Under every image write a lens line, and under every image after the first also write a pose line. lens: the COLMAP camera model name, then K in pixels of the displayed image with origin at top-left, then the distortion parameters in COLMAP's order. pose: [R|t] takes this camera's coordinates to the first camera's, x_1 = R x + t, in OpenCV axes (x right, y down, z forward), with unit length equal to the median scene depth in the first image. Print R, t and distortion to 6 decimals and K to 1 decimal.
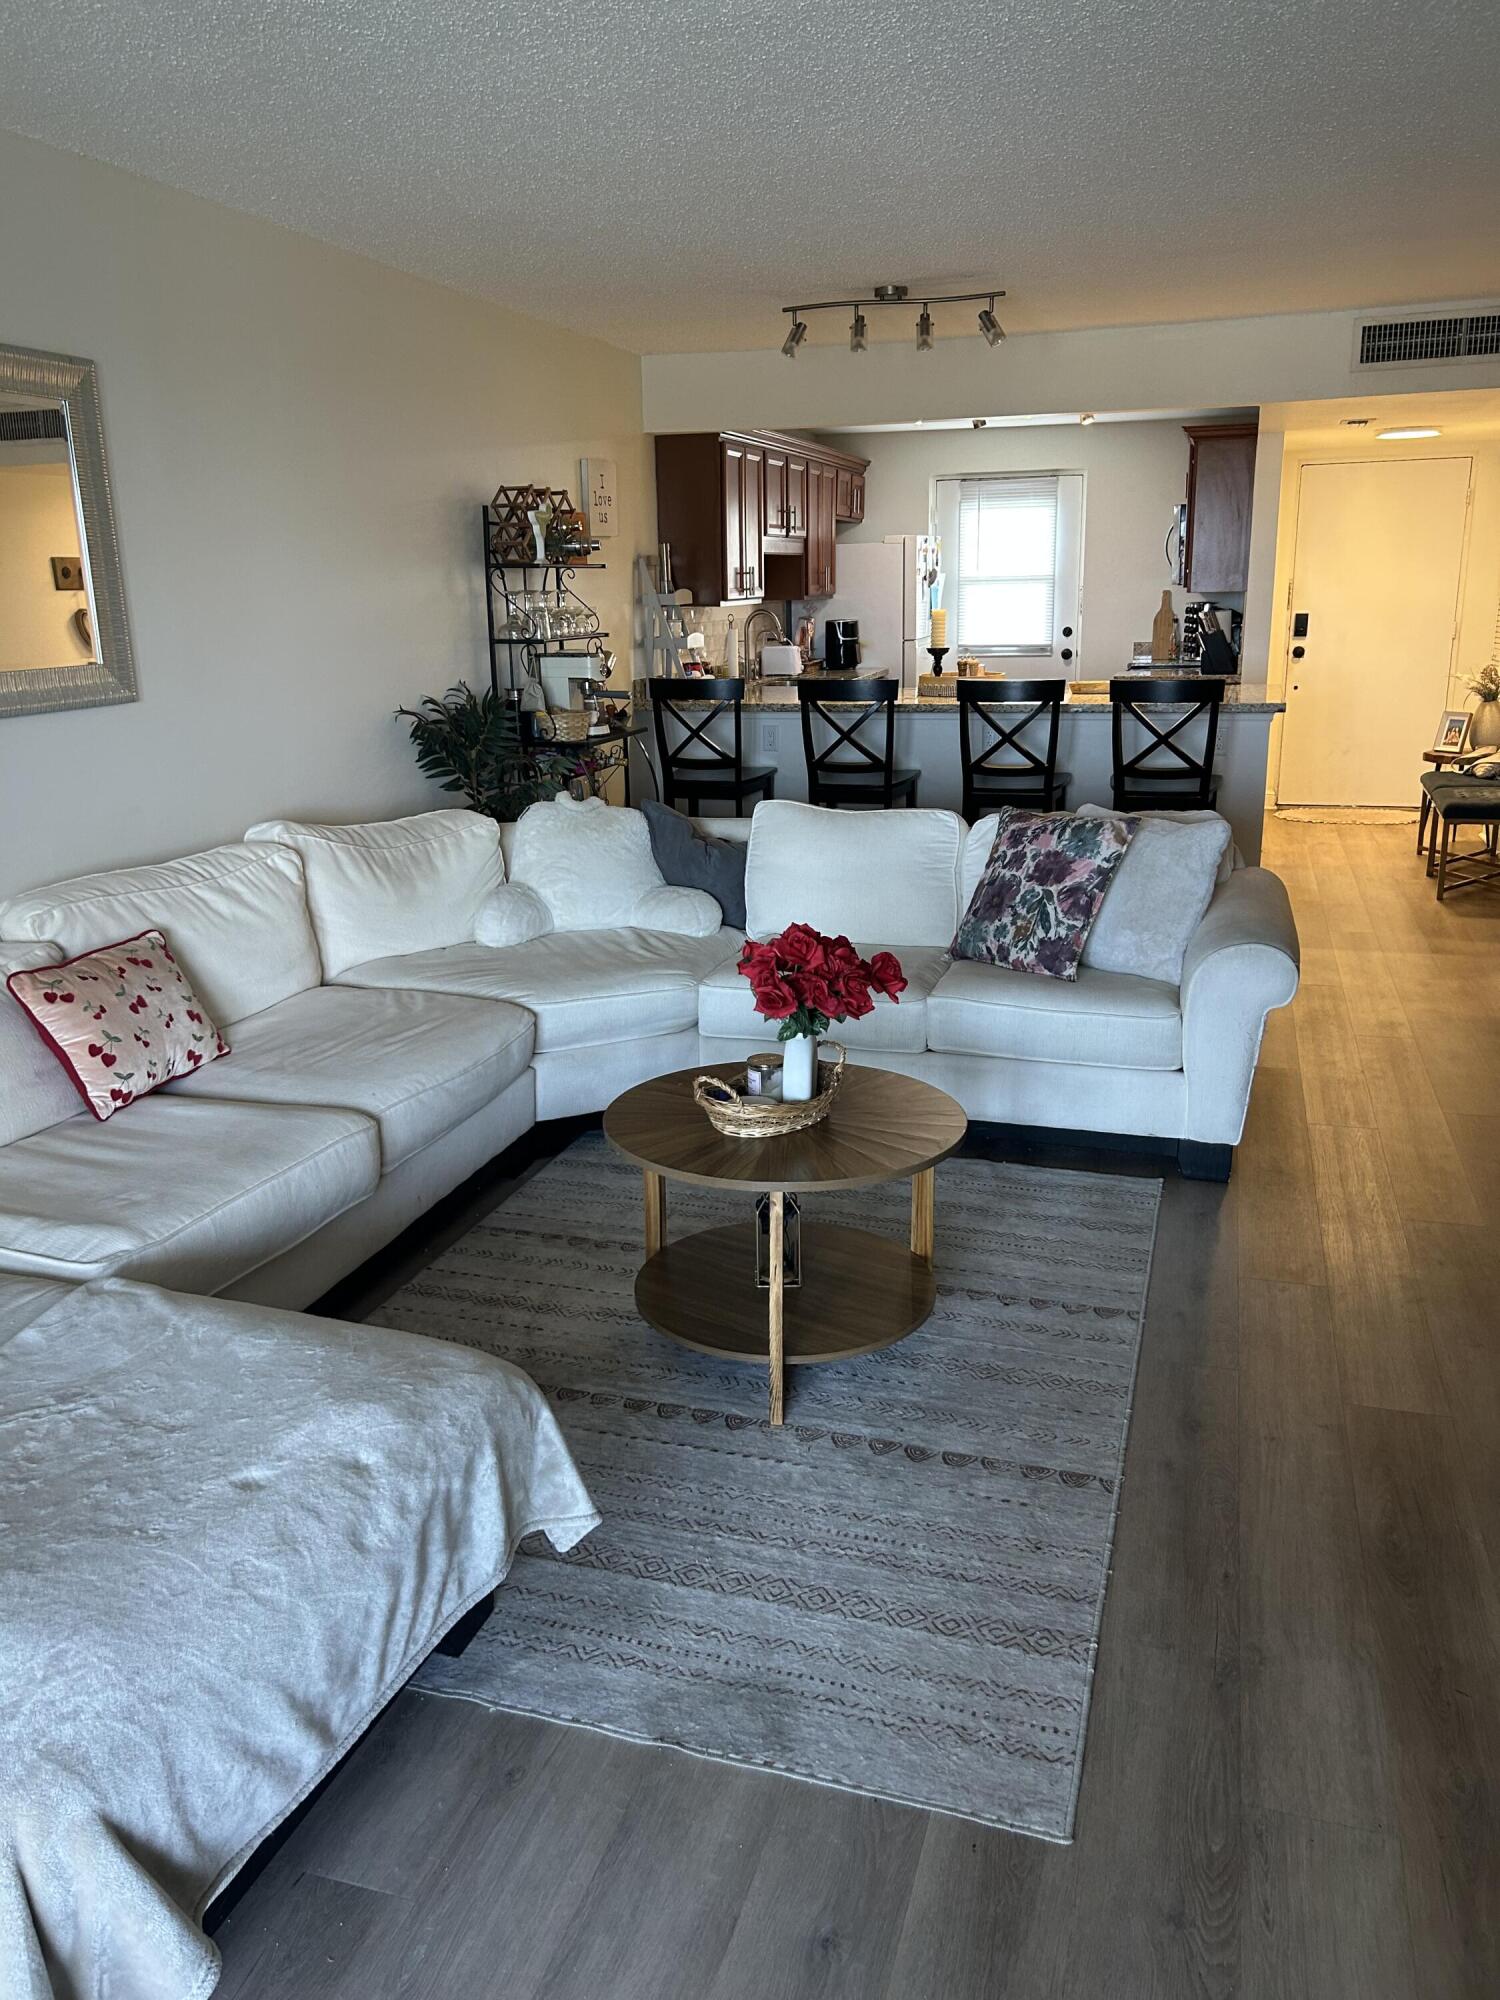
lens RADIAL K [[1523.4, 0, 732.7], [0, 1523.4, 1001.6], [0, 0, 1]] dist [0.048376, -0.056201]
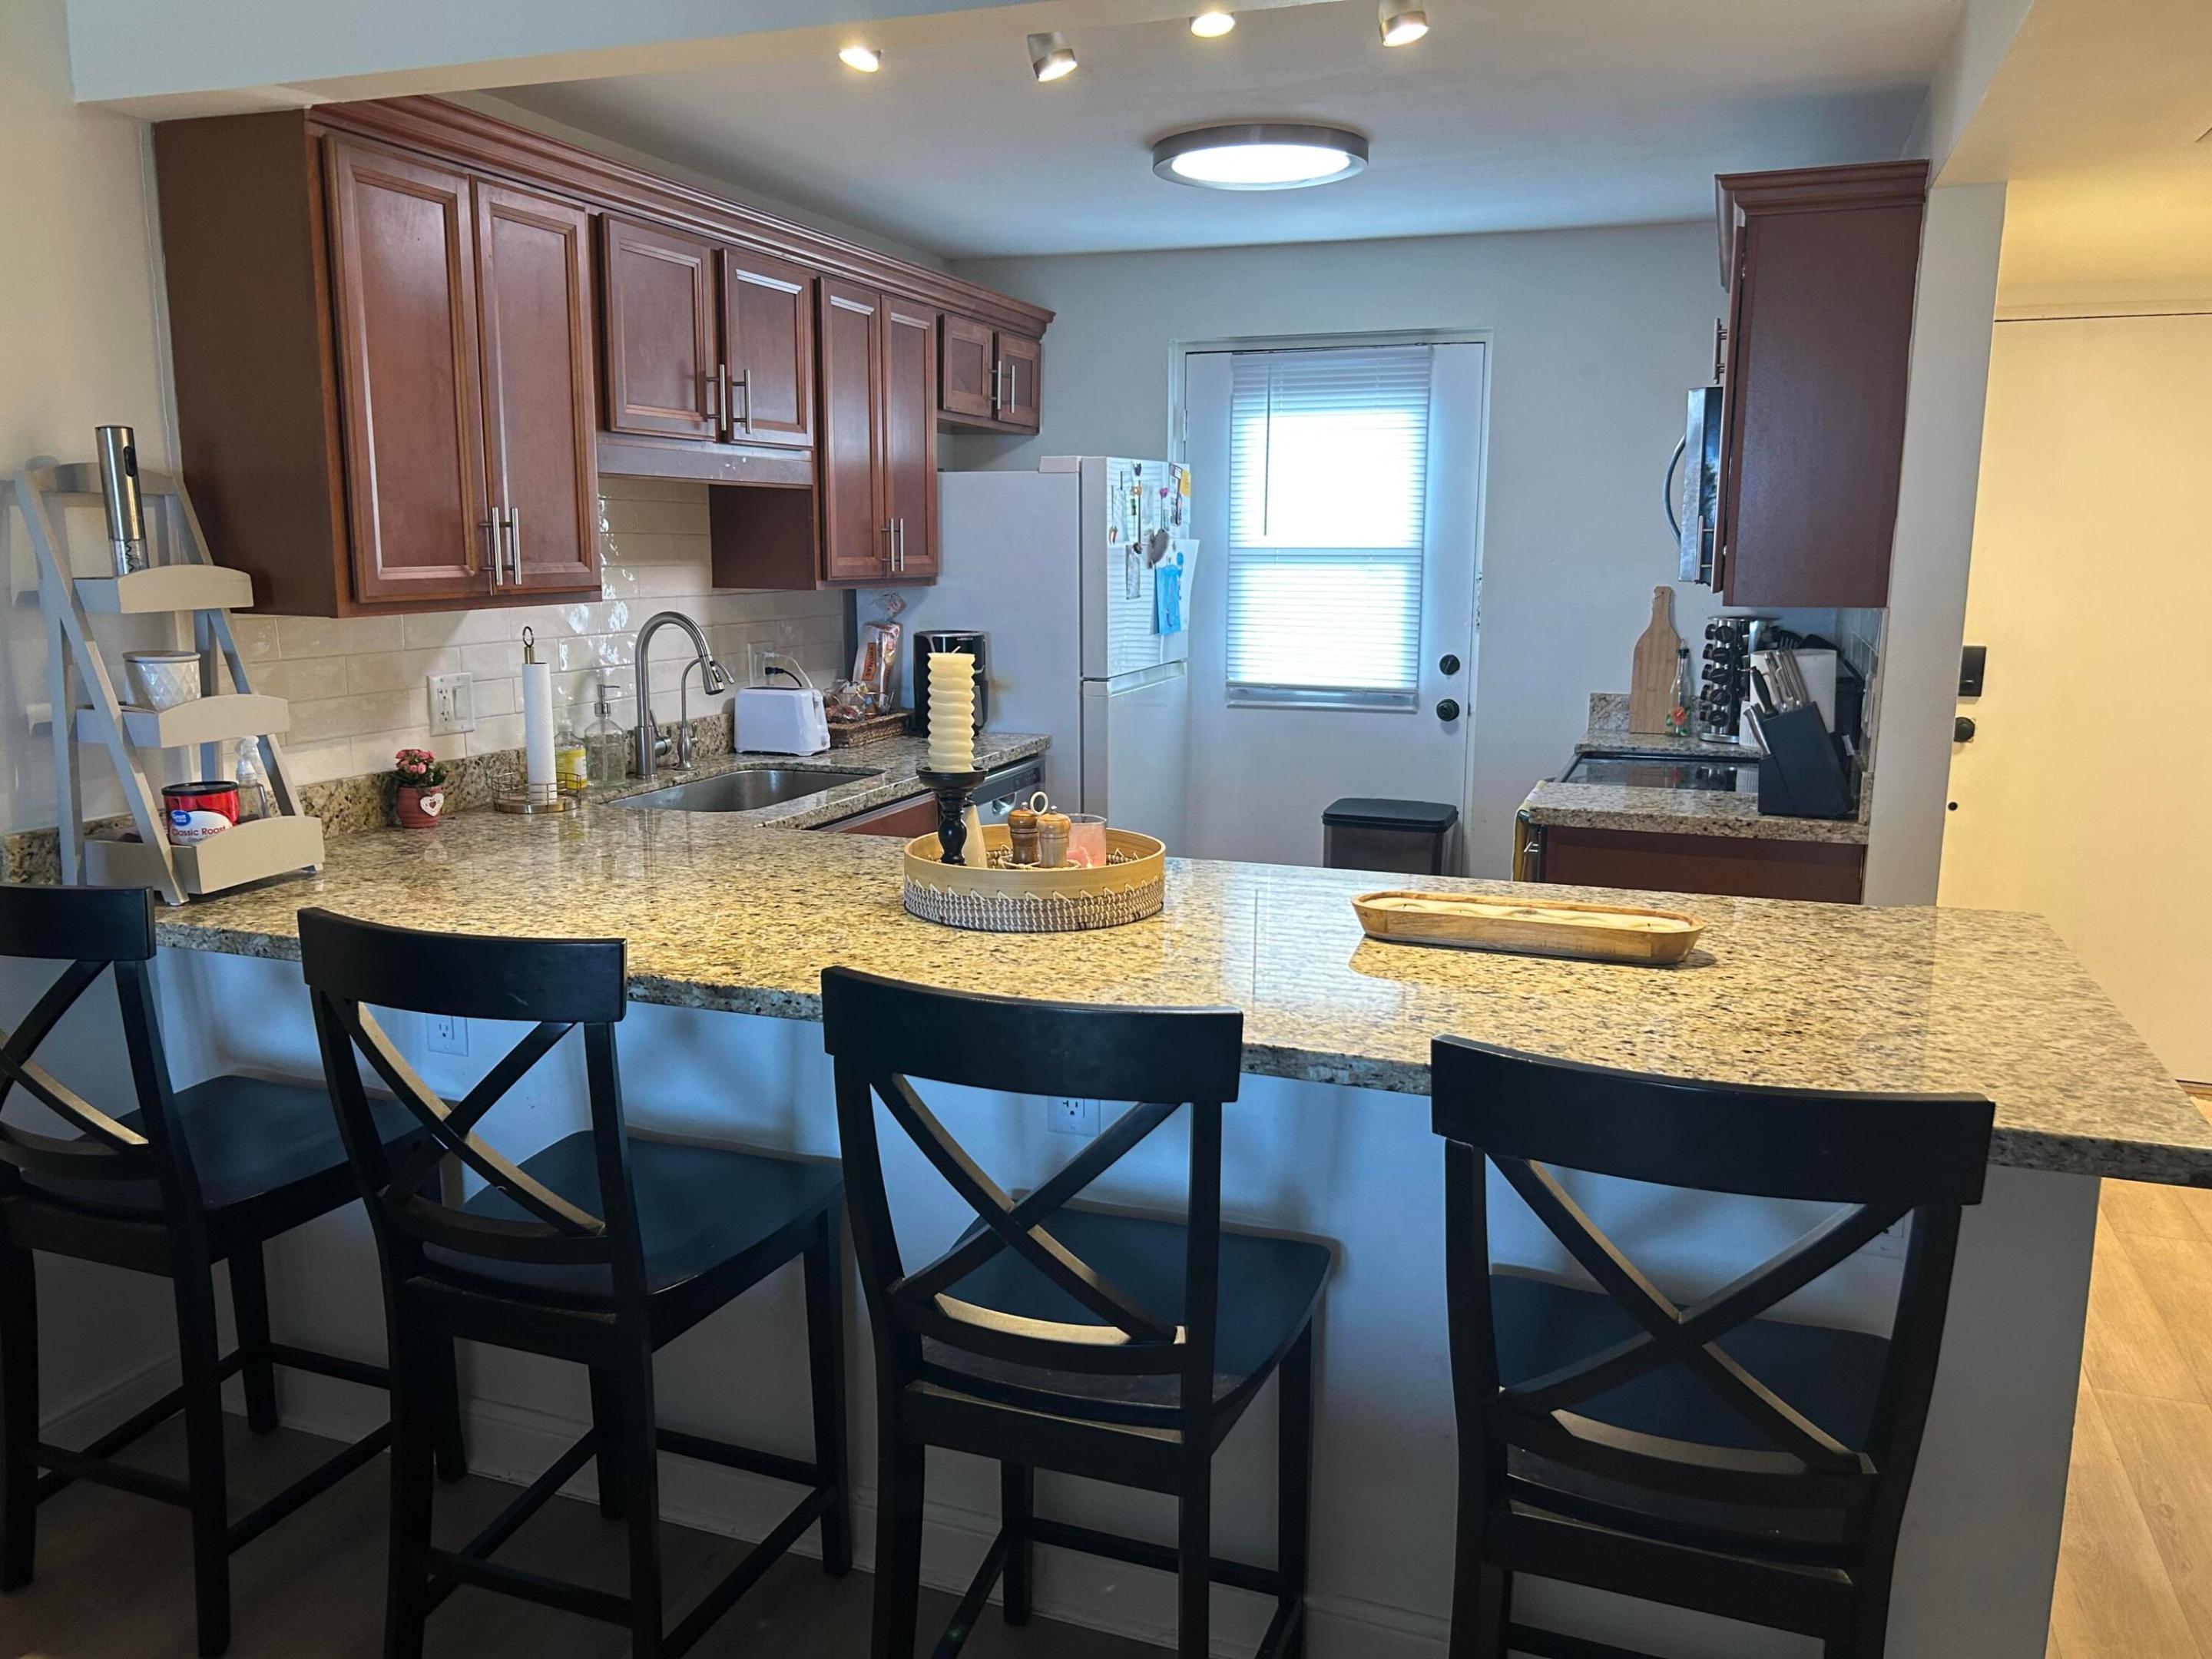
lens RADIAL K [[1684.9, 0, 1069.8], [0, 1684.9, 838.4], [0, 0, 1]] dist [0.048376, -0.056201]
pose [[0.997851, 0.034551, -0.055675, 0.138473], [-0.039570, 0.994997, -0.091732, -0.141883], [0.052227, 0.093738, 0.994226, 0.500361]]
